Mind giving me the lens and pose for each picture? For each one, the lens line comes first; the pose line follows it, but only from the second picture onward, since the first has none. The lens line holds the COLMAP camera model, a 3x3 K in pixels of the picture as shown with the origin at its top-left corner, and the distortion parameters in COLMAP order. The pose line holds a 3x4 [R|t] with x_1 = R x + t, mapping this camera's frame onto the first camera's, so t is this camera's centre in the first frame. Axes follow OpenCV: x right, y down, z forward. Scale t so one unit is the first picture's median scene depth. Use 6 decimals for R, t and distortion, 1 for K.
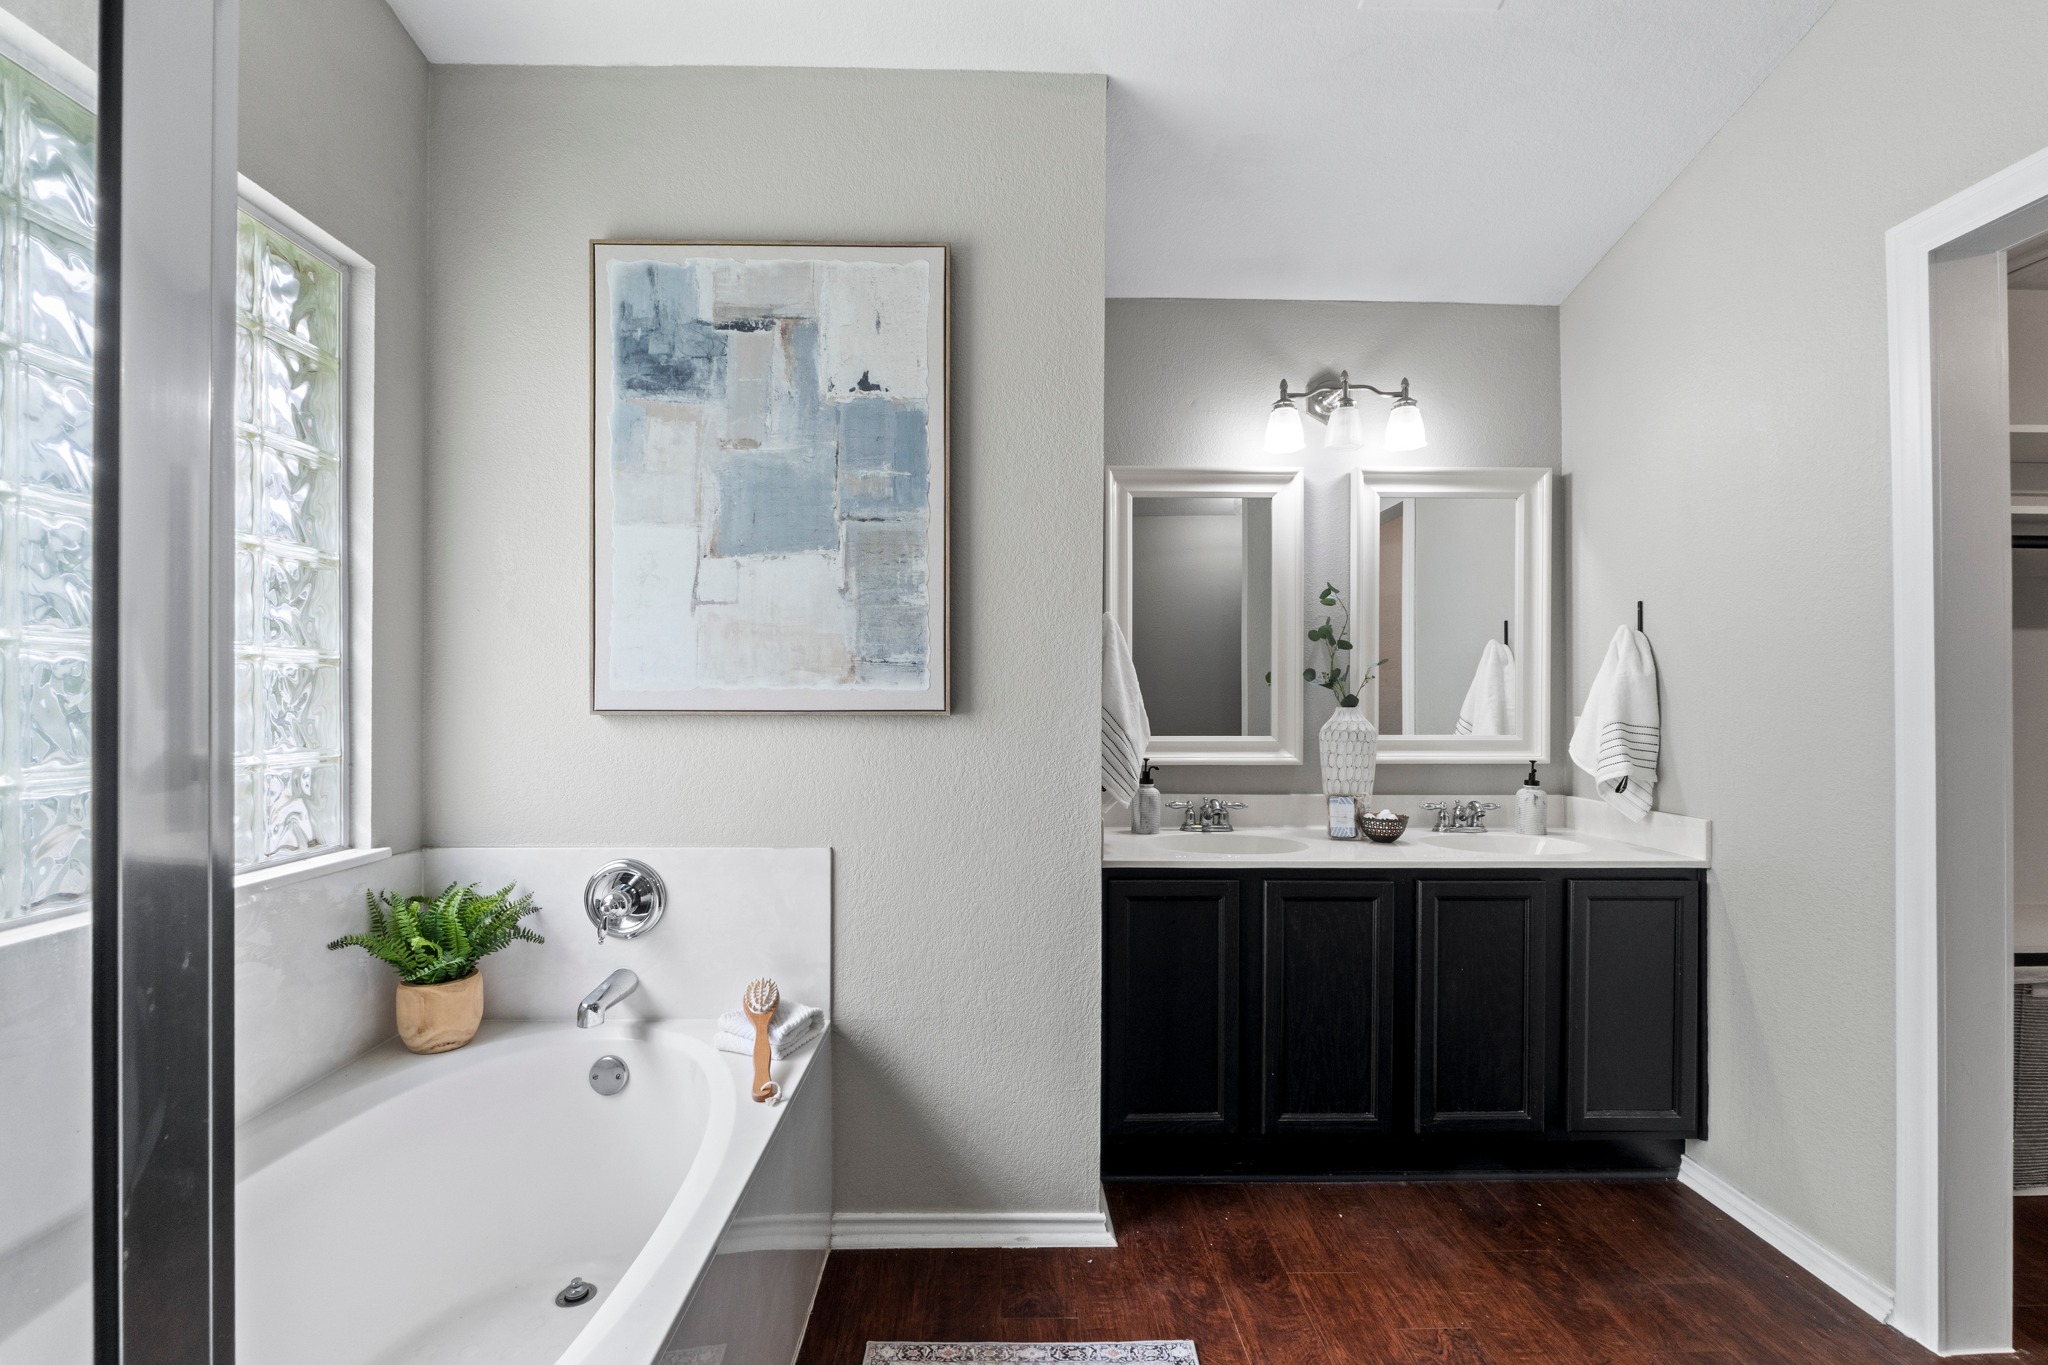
lens RADIAL K [[893.9, 0, 1022.0], [0, 893.9, 701.3], [0, 0, 1]] dist [-0.001834, -0.000186]
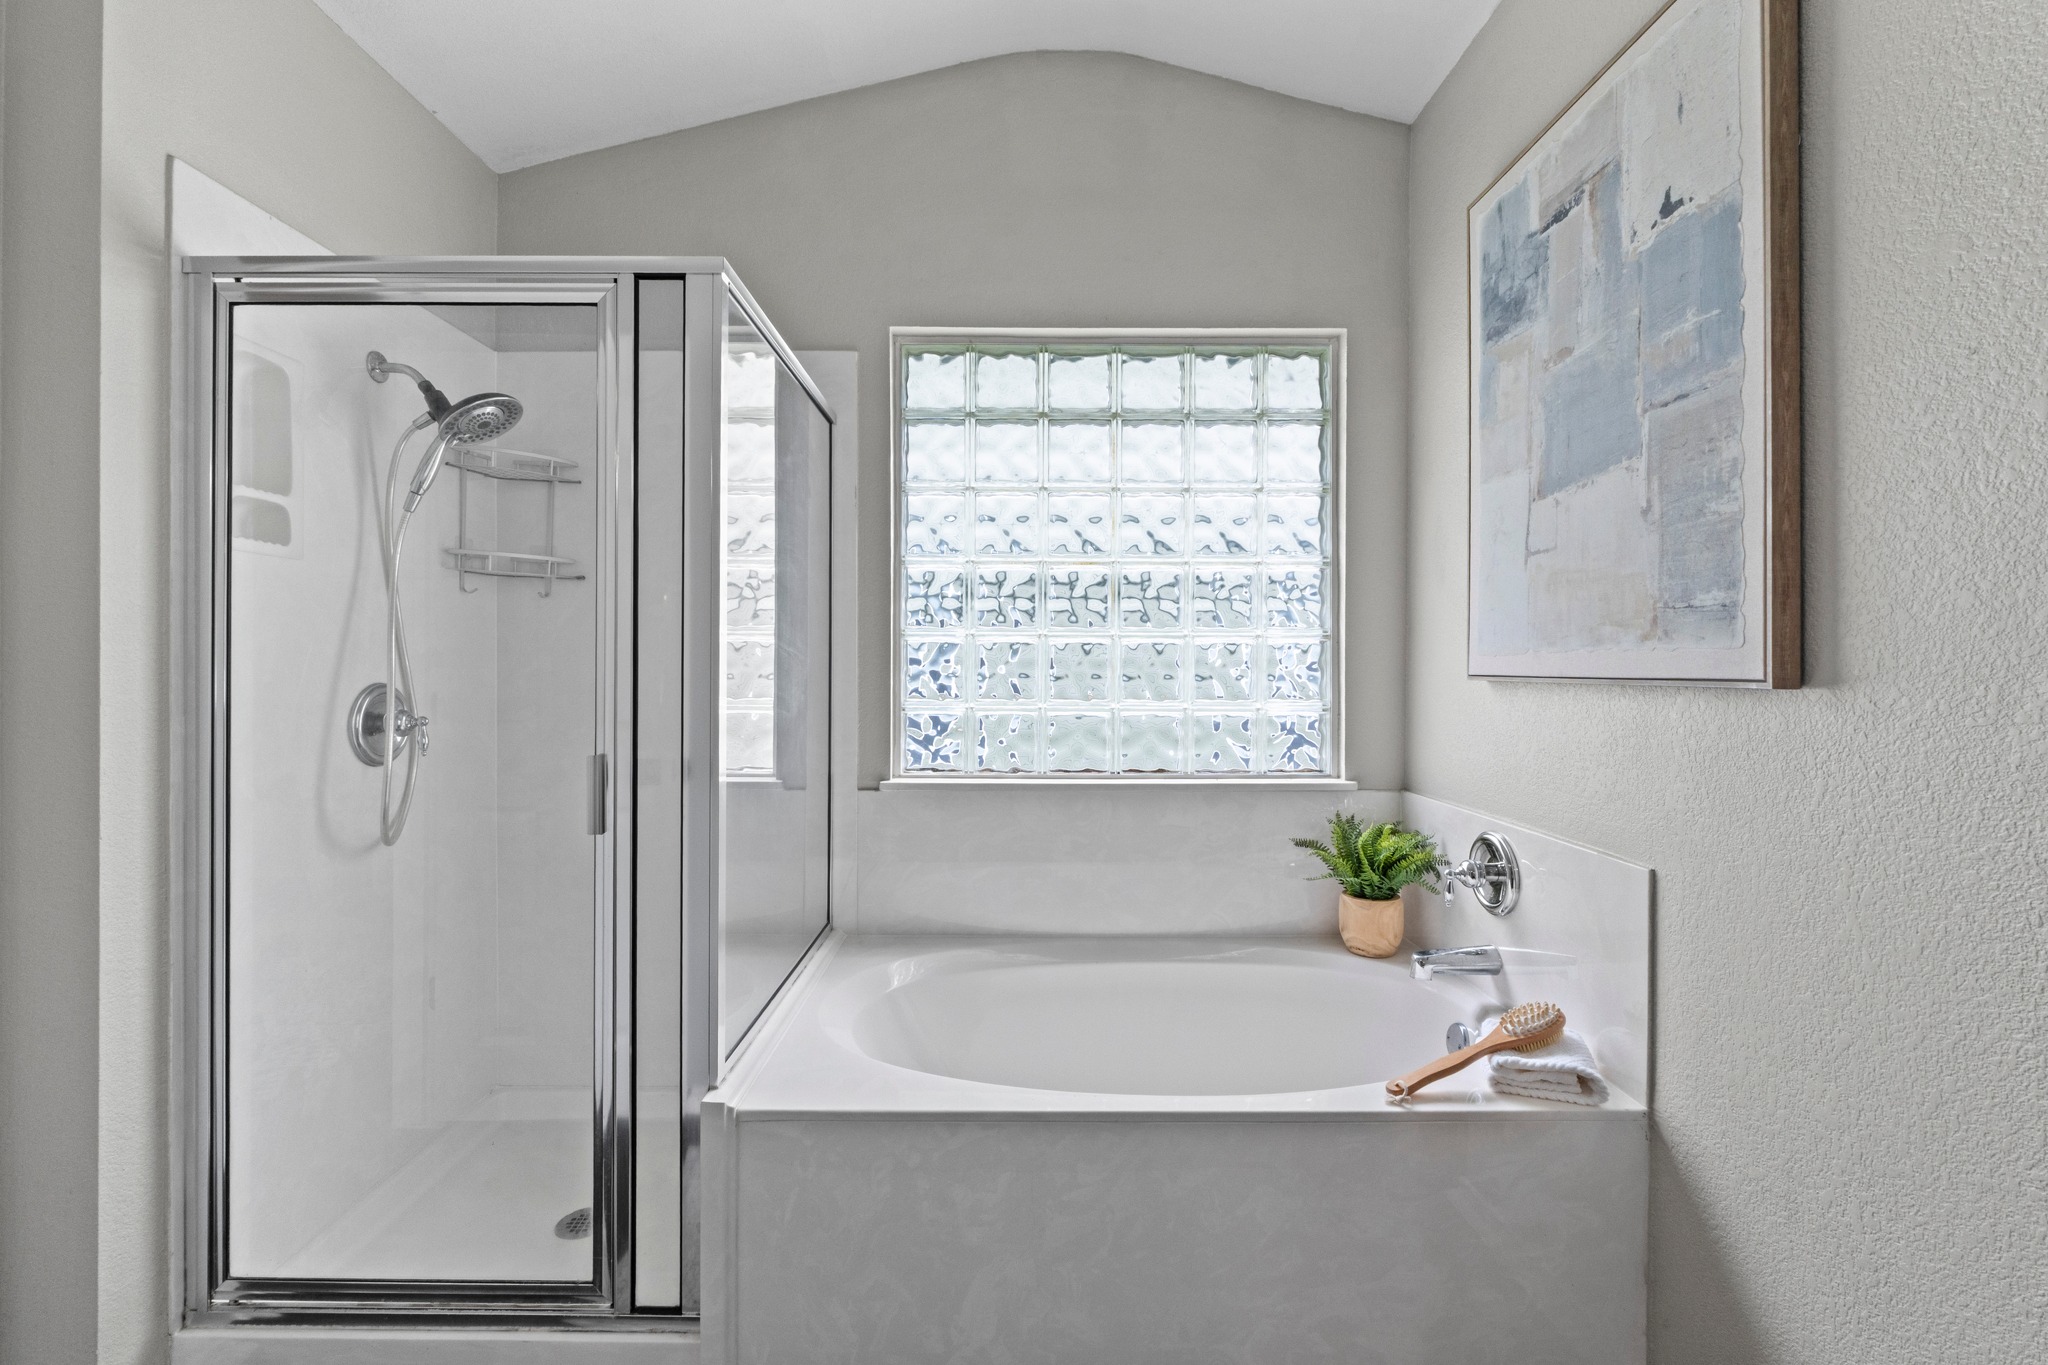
lens RADIAL K [[893.9, 0, 1021.7], [0, 893.9, 664.5], [0, 0, 1]] dist [-0.001834, -0.000186]
pose [[-0.026163, -0.003731, -0.999651, 0.527749], [-0.002088, 0.999991, -0.003677, 0.002612], [0.999656, 0.001991, -0.026171, 0.519518]]
